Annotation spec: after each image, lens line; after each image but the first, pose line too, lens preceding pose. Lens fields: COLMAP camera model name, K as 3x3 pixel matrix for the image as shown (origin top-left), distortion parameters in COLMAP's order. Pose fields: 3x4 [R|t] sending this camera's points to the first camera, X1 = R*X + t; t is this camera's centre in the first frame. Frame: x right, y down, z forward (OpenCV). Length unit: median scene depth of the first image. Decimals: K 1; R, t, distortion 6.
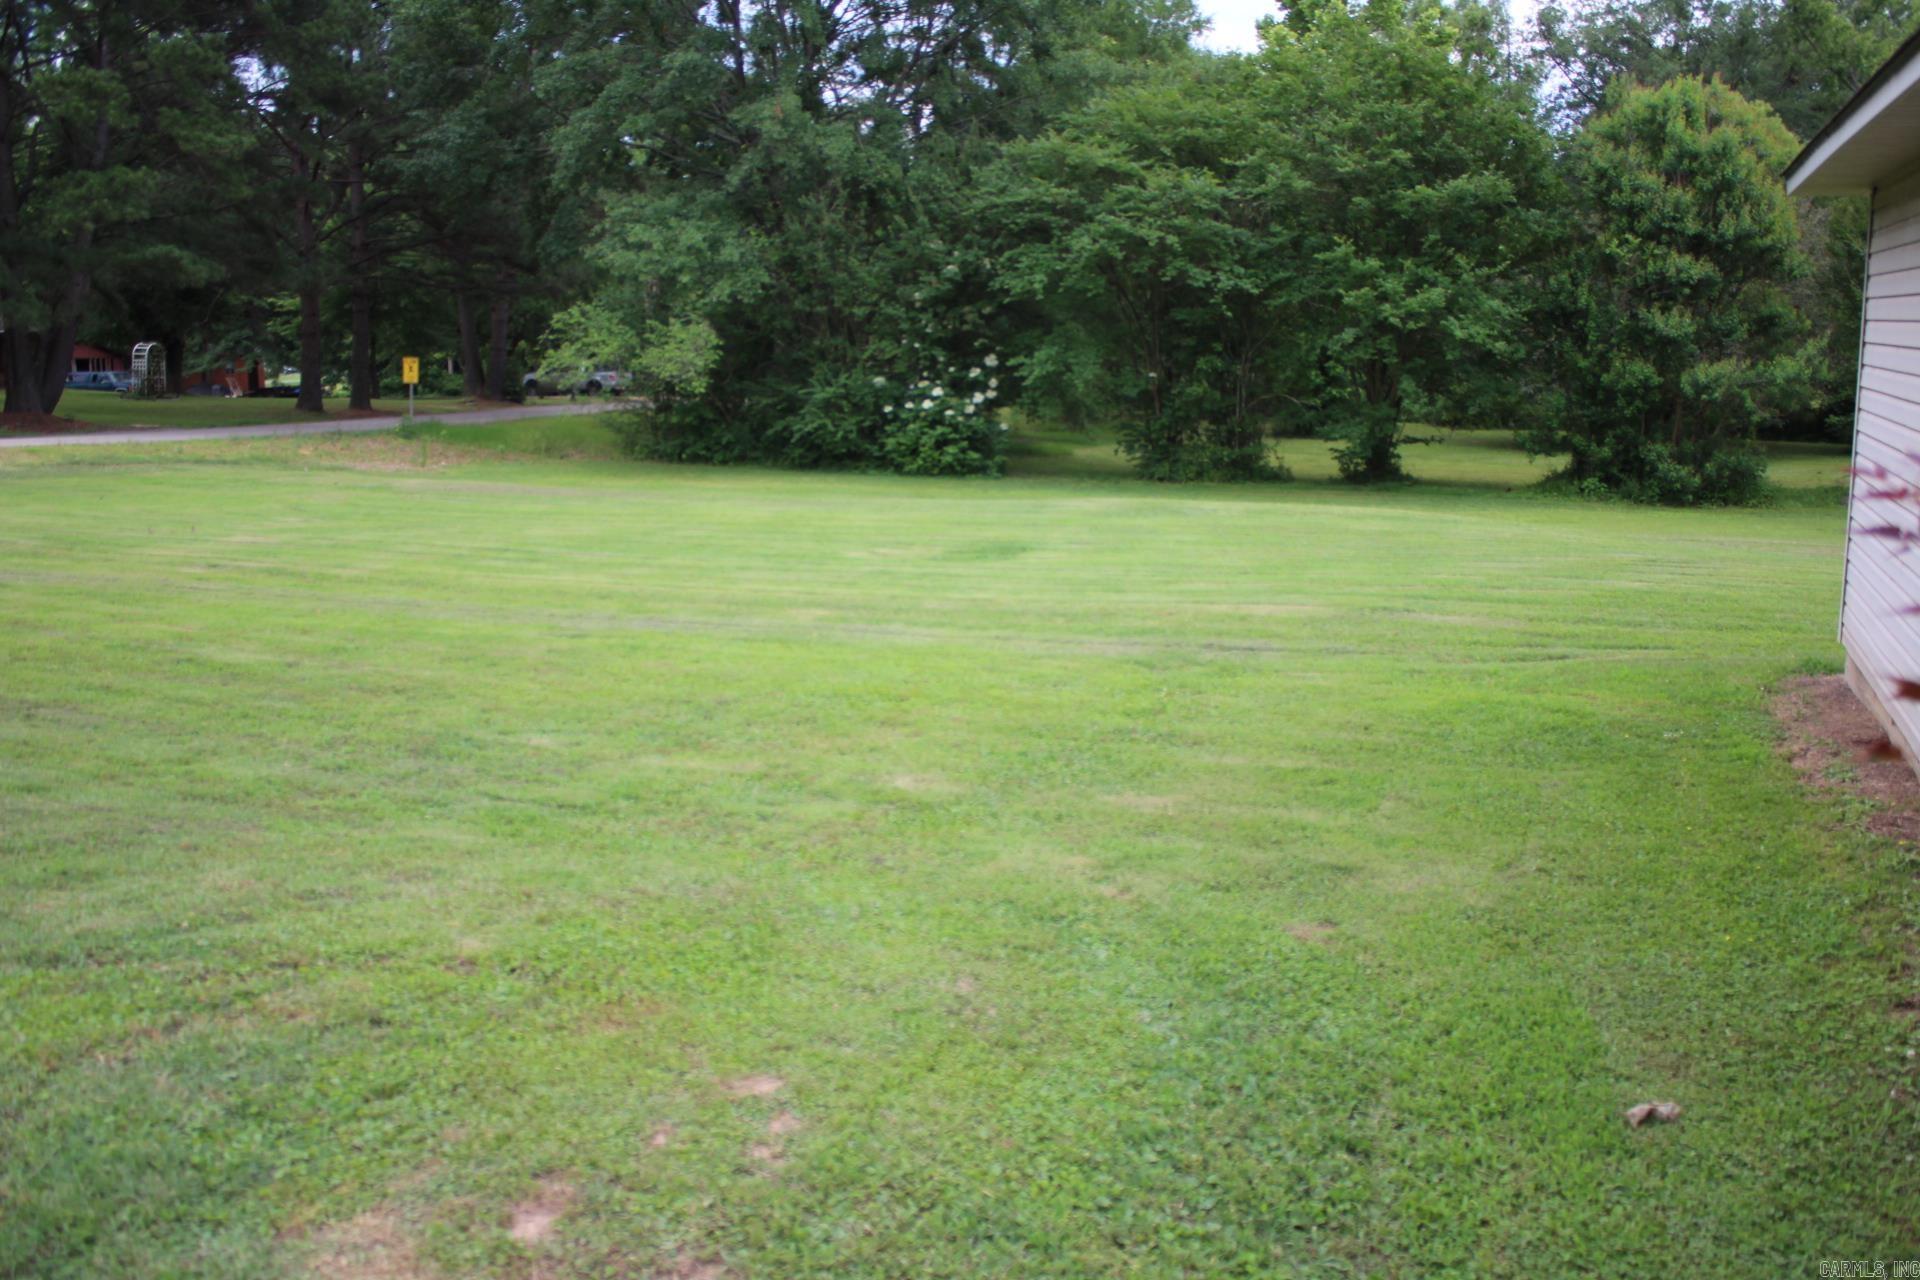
lens RADIAL K [[1708.0, 0, 960.0], [0, 1708.0, 640.0], [0, 0, 1]] dist [-0.154224, 0.148822]
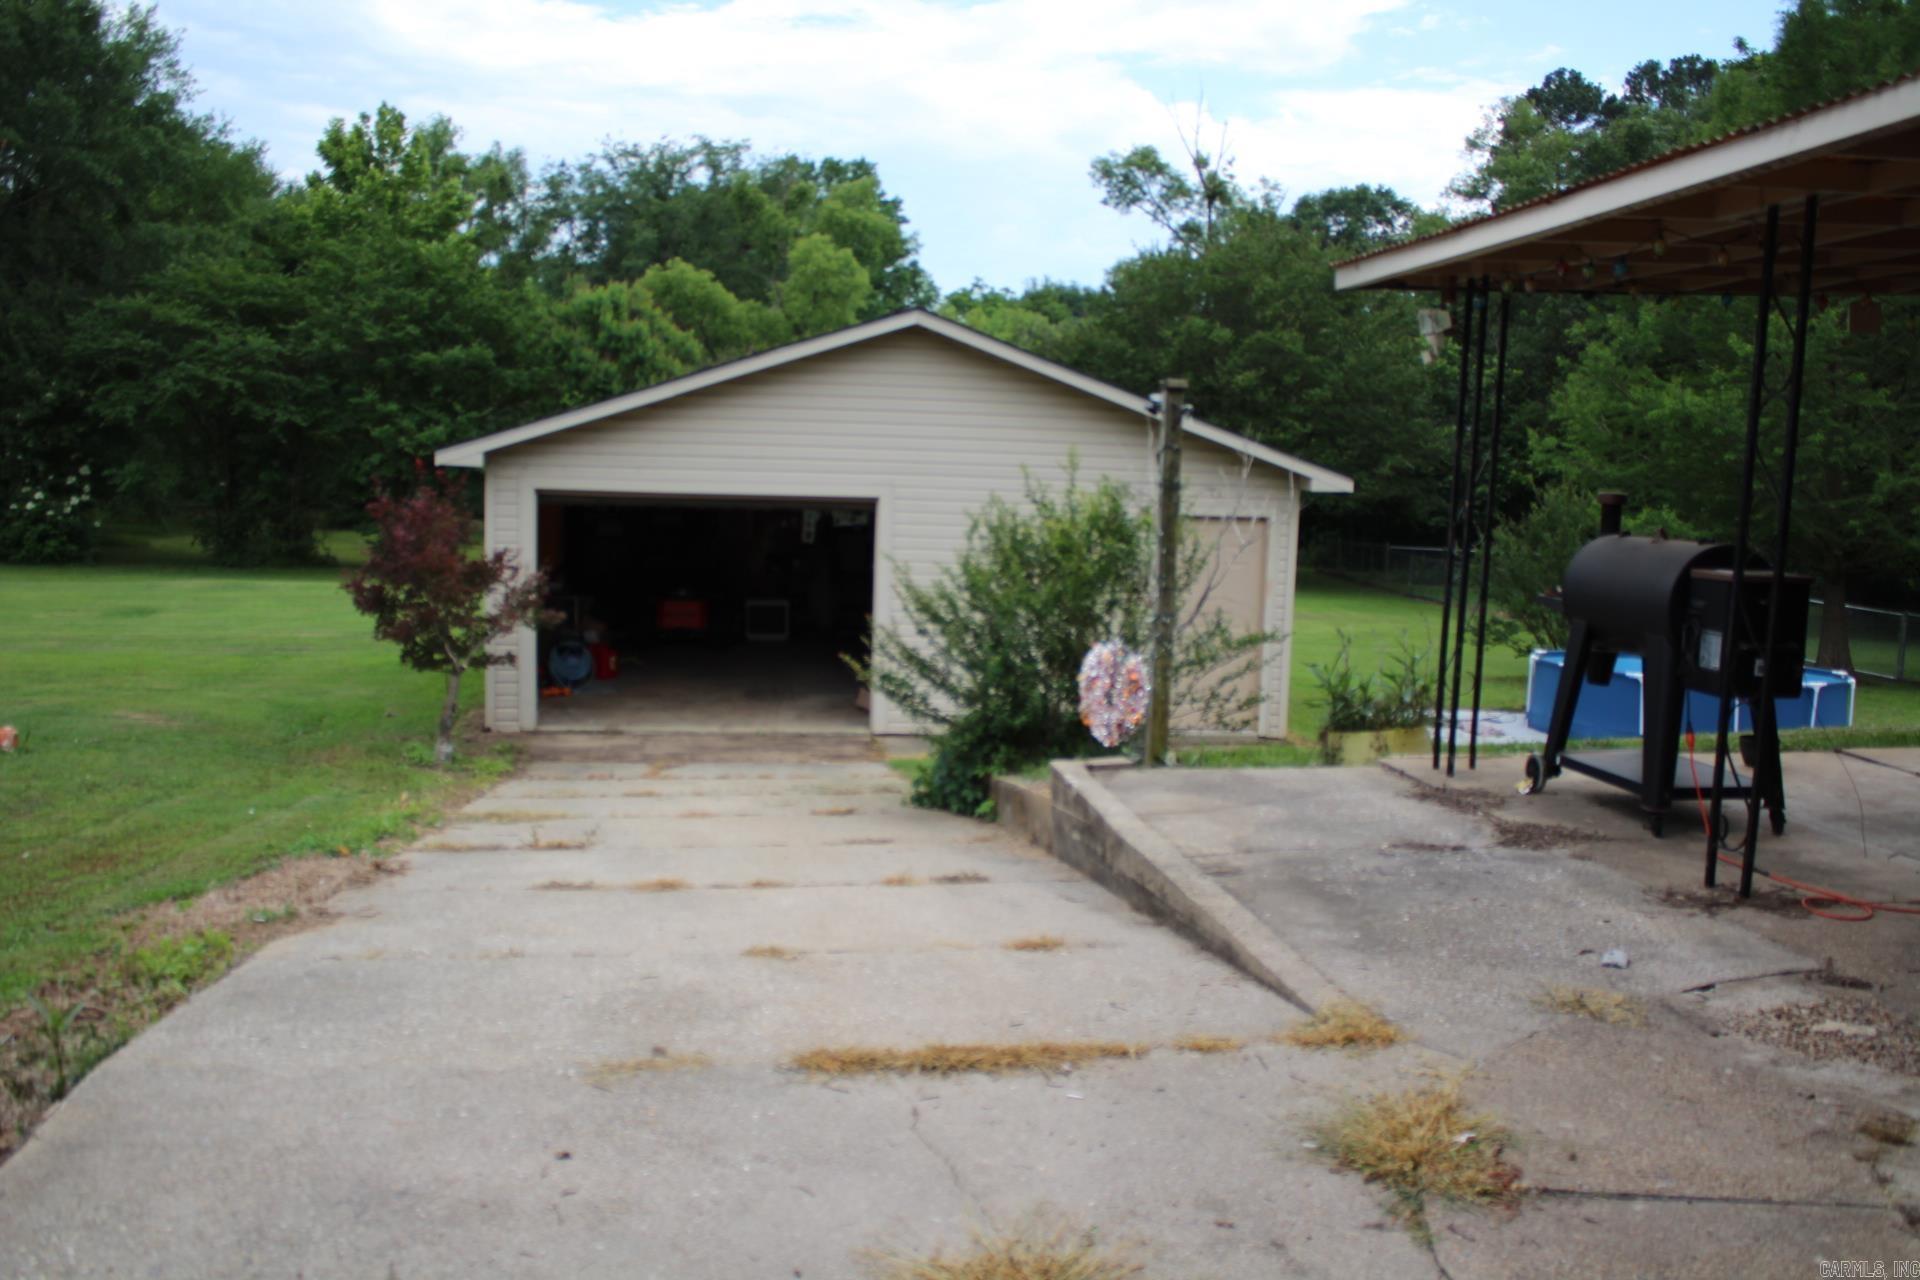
lens RADIAL K [[1708.0, 0, 960.0], [0, 1708.0, 640.0], [0, 0, 1]] dist [-0.154224, 0.148822]
pose [[0.857822, -0.023616, 0.513403, -0.061779], [0.048338, 0.998223, -0.034849, 0.034218], [-0.511668, 0.054711, 0.857440, -0.383096]]
